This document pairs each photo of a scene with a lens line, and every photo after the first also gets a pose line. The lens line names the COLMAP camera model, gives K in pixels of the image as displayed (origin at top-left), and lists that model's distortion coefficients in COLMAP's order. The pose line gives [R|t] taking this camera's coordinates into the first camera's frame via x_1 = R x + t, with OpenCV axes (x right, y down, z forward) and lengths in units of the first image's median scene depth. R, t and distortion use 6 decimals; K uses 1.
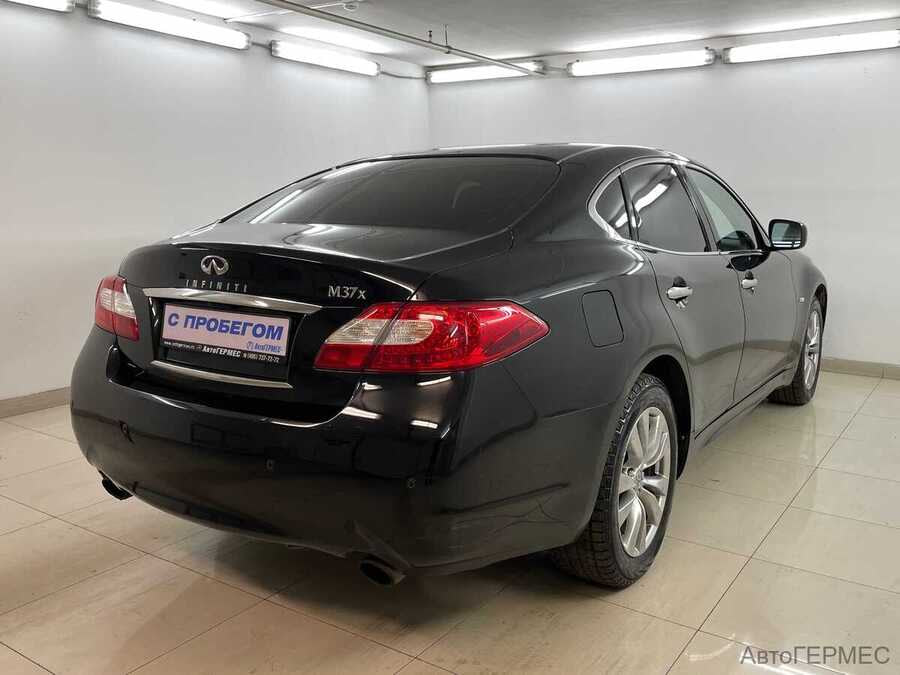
lens RADIAL K [[808.4, 0, 450.0], [0, 808.4, 337.5], [0, 0, 1]] dist [0.100762, -0.142392]
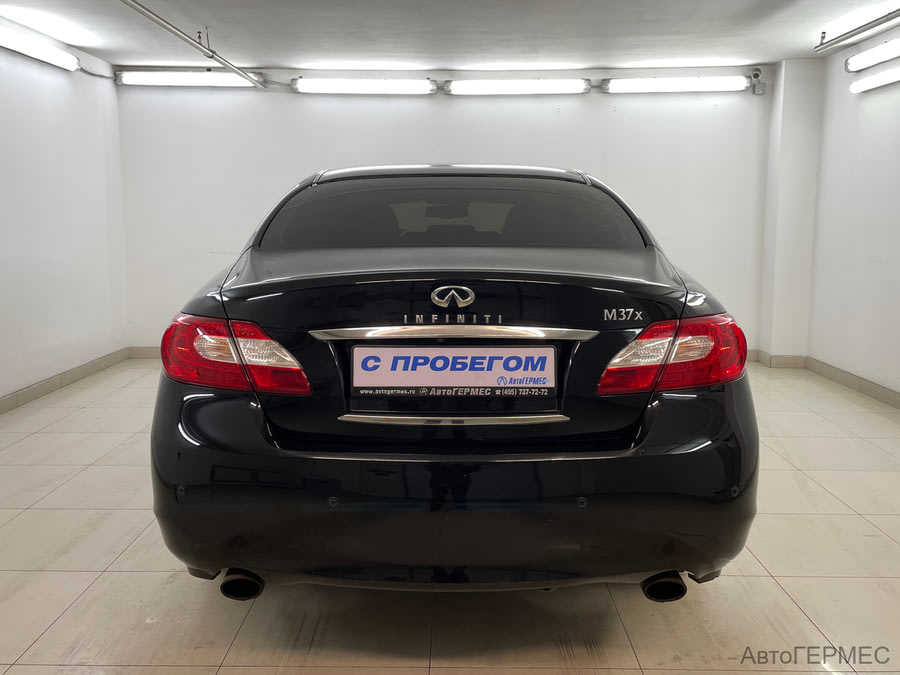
lens RADIAL K [[808.4, 0, 450.0], [0, 808.4, 337.5], [0, 0, 1]] dist [0.100762, -0.142392]
pose [[0.834890, -0.084351, 0.543915, -0.766674], [0.094289, 0.995498, 0.009654, -0.051905], [-0.542280, 0.043225, 0.839085, 0.254380]]
